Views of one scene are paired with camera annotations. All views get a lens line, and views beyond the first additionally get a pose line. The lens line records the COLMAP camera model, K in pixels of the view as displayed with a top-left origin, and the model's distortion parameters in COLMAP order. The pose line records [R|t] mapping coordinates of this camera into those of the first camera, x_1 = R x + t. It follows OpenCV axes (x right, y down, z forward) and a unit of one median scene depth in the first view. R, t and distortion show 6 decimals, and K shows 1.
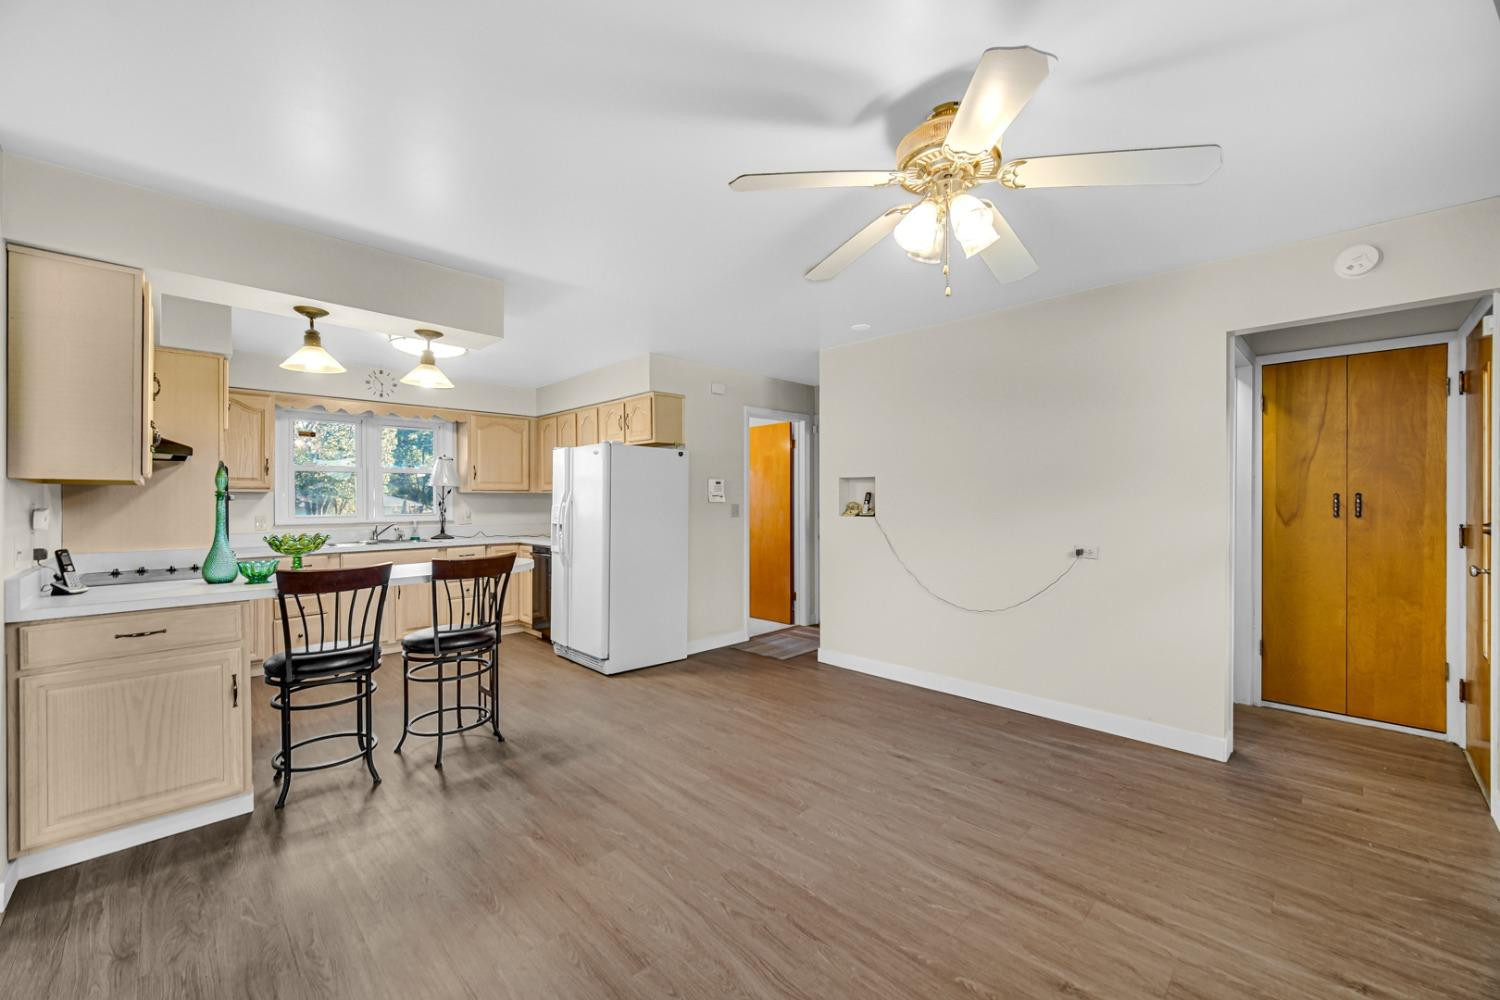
lens RADIAL K [[602.9, 0, 741.8], [0, 602.9, 500.2], [0, 0, 1]] dist [-0.003244, 0.000073]
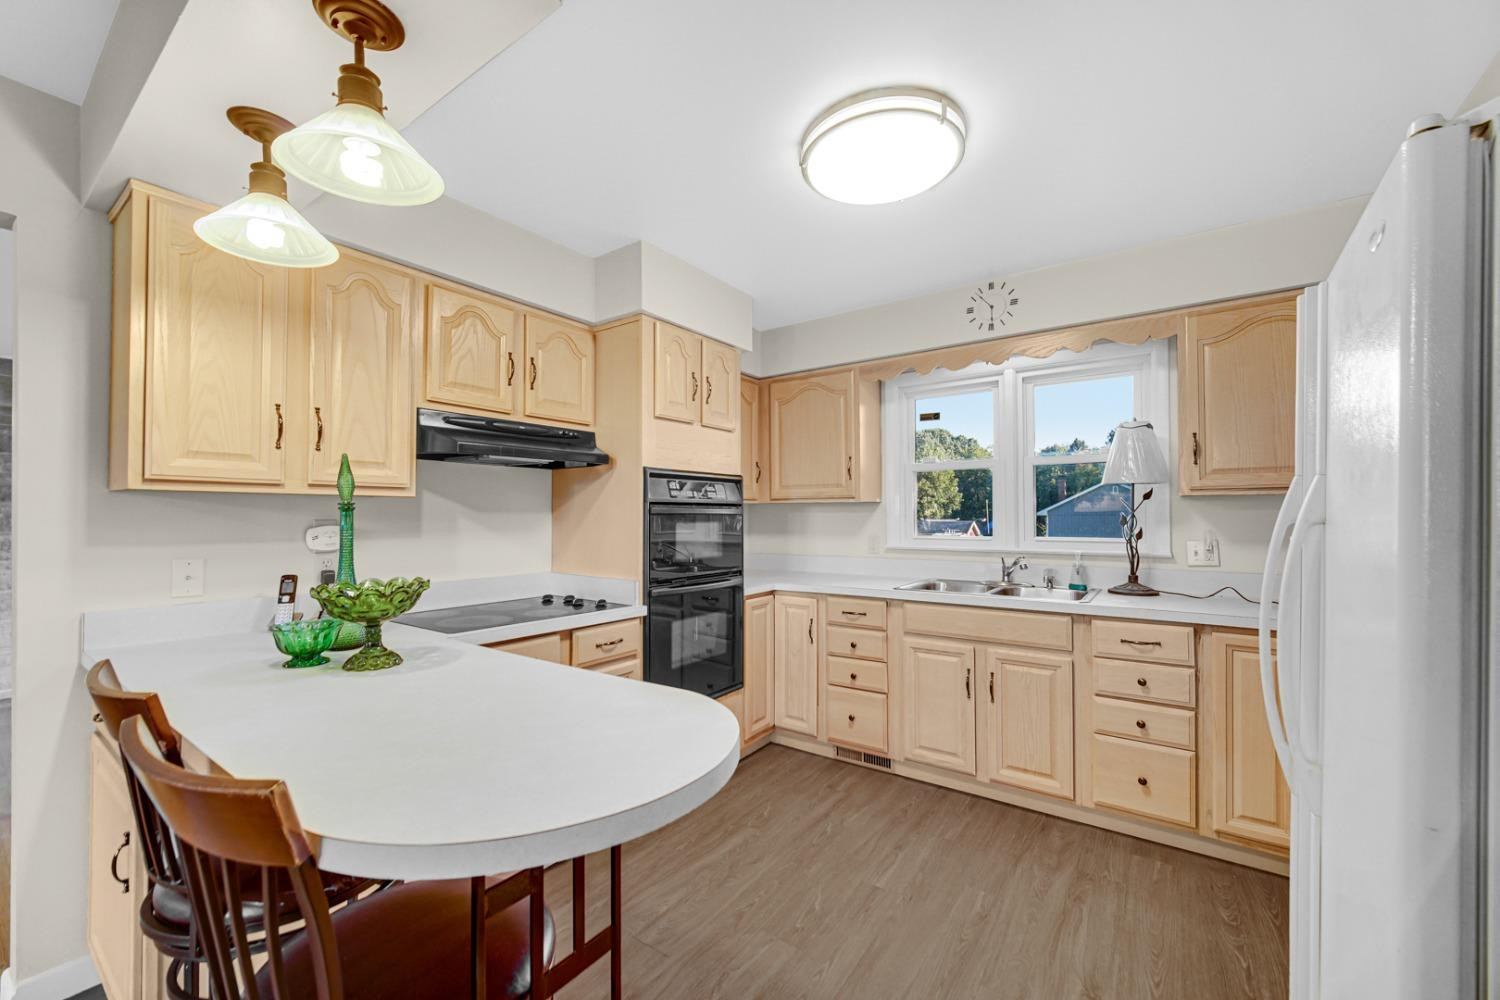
lens RADIAL K [[595.5, 0, 746.3], [0, 595.5, 510.7], [0, 0, 1]] dist [-0.002866, -0.000261]
pose [[0.177217, -0.002903, -0.984168, -0.101840], [0.002422, 0.999994, -0.002514, -0.002127], [0.984169, -0.001938, 0.177223, 0.740924]]
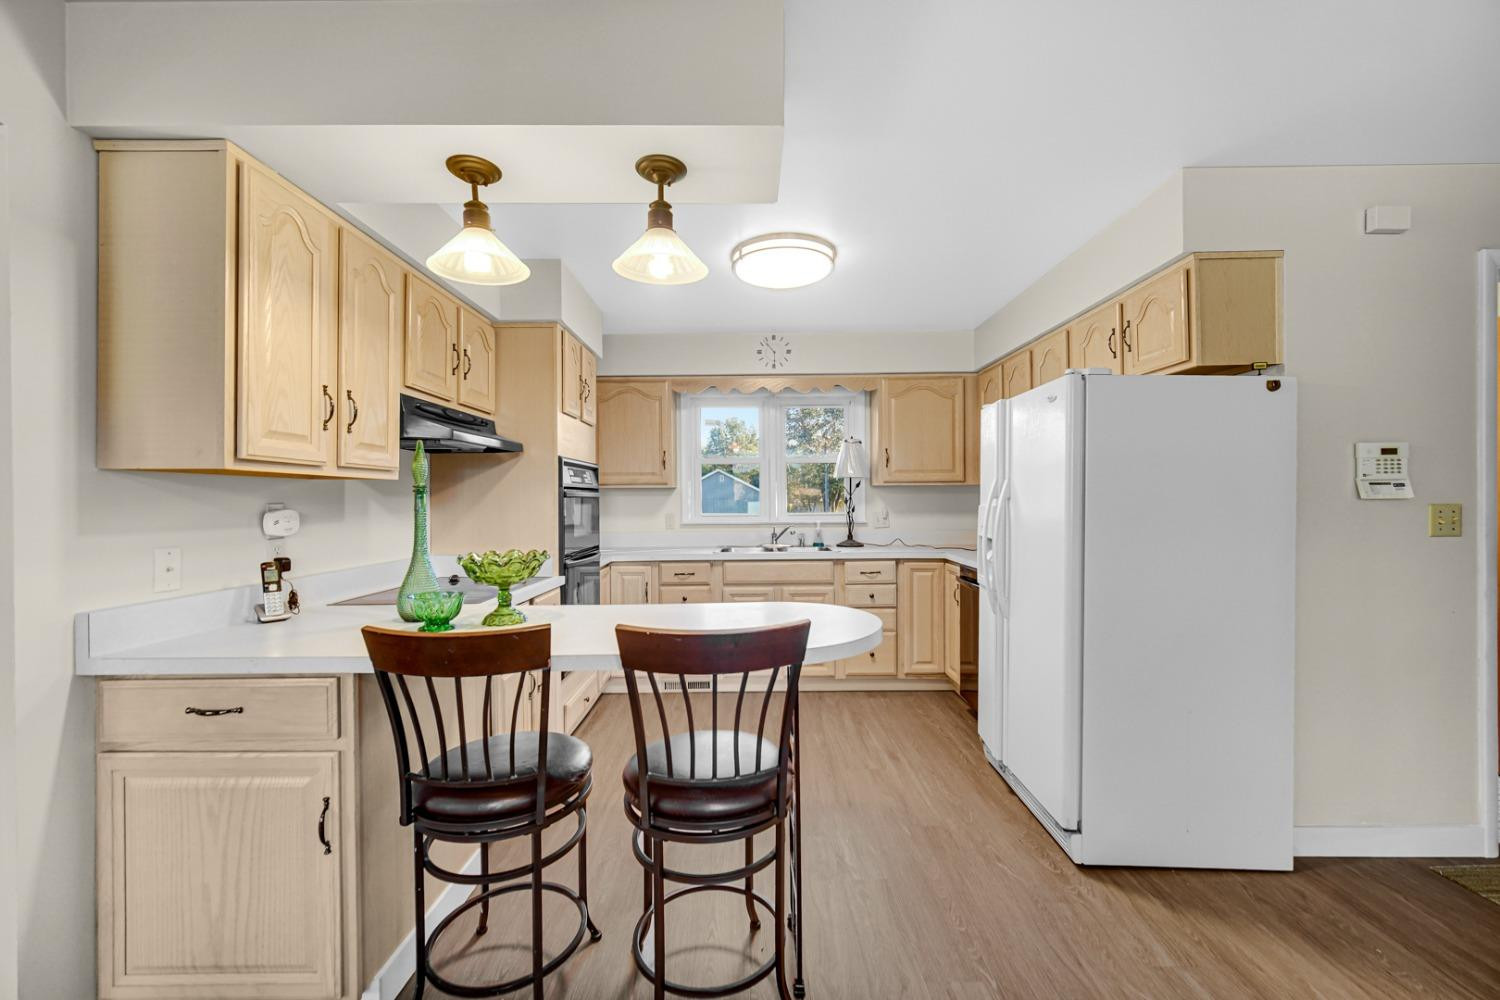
lens RADIAL K [[602.9, 0, 741.8], [0, 602.9, 500.2], [0, 0, 1]] dist [-0.003244, 0.000073]
pose [[0.716654, 0.001065, -0.697428, -0.072995], [0.004881, 0.999967, 0.006543, -0.000454], [0.697411, -0.008093, 0.716625, 0.428132]]
